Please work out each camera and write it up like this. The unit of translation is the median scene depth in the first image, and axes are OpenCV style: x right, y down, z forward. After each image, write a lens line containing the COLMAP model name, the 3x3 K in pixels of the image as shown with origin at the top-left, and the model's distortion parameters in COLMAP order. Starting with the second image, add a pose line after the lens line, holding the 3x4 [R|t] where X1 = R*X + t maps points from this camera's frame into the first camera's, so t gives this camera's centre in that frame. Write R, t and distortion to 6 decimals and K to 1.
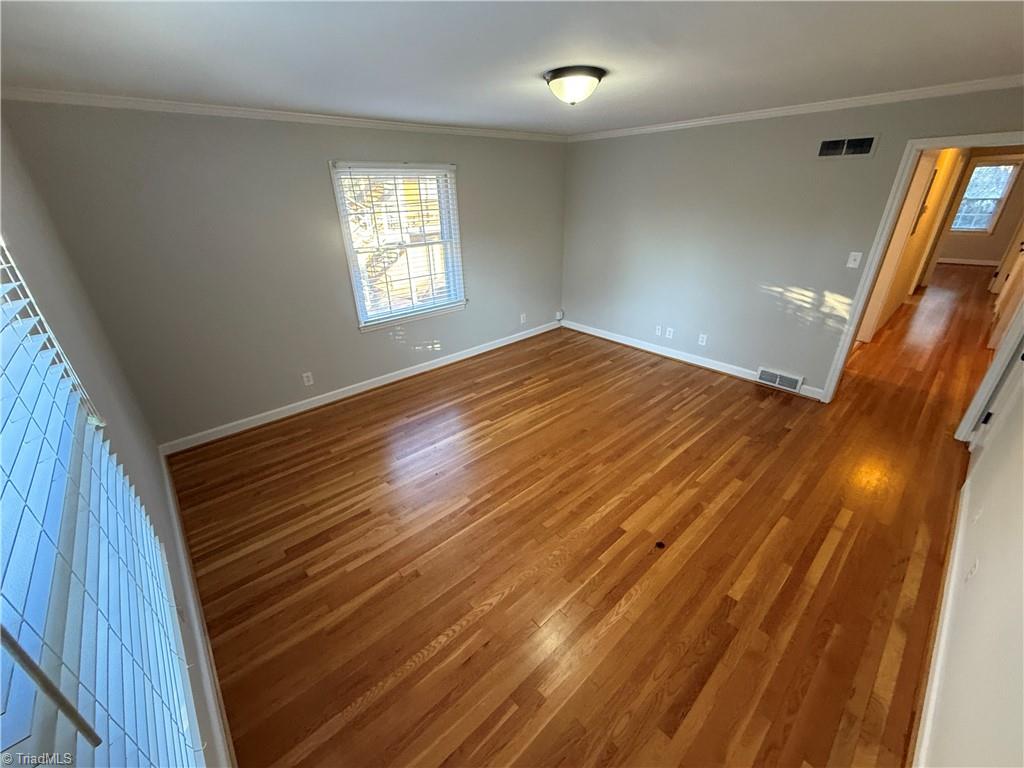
lens RADIAL K [[408.3, 0, 512.0], [0, 408.3, 384.0], [0, 0, 1]] dist [0.000214, -0.000020]
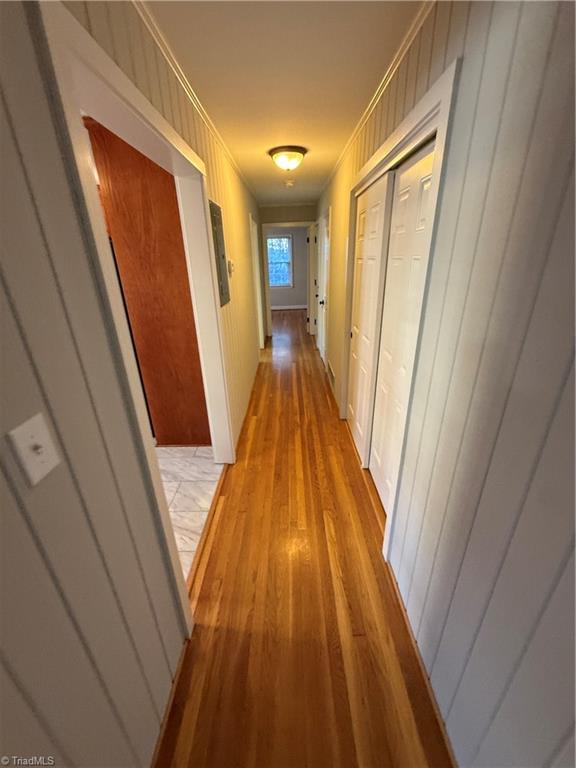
lens RADIAL K [[306.2, 0, 288.0], [0, 306.2, 384.0], [0, 0, 1]] dist [0.000214, -0.000020]
pose [[0.670390, -0.283687, 0.685637, 0.103797], [0.328907, 0.941902, 0.068126, -0.037824], [-0.665130, 0.179840, 0.724748, 0.092192]]
